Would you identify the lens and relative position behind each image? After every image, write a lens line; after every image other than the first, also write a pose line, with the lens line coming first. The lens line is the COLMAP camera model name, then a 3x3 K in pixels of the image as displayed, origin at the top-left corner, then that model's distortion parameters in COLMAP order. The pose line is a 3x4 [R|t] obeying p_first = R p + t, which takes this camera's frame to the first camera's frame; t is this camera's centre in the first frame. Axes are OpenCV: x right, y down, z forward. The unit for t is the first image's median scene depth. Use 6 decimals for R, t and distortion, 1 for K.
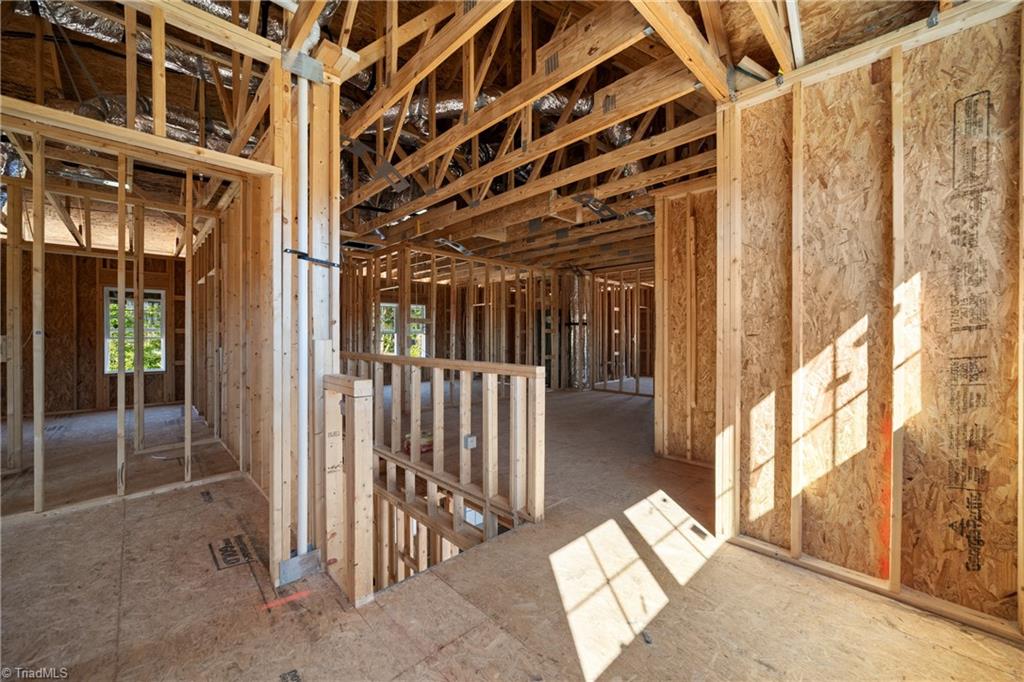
lens RADIAL K [[392.0, 0, 520.8], [0, 392.0, 340.9], [0, 0, 1]] dist [-0.007618, 0.000747]
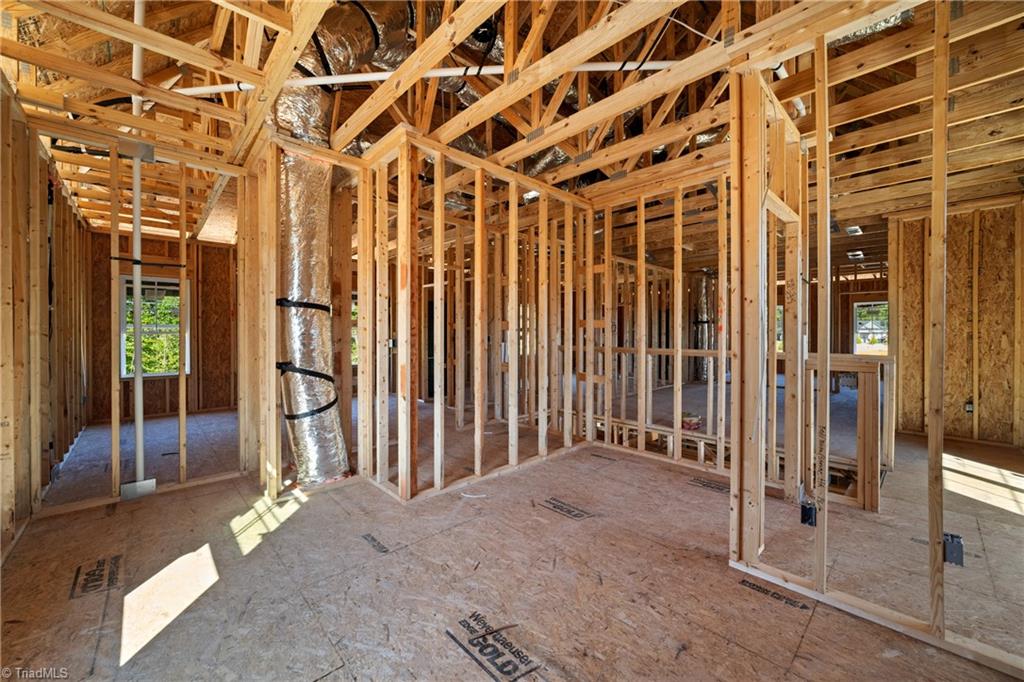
lens RADIAL K [[392.0, 0, 520.8], [0, 392.0, 340.9], [0, 0, 1]] dist [-0.007618, 0.000747]
pose [[0.999853, -0.004311, -0.016597, -1.076157], [0.004391, 0.999979, 0.004783, 0.001565], [0.016576, -0.004856, 0.999851, -0.321773]]
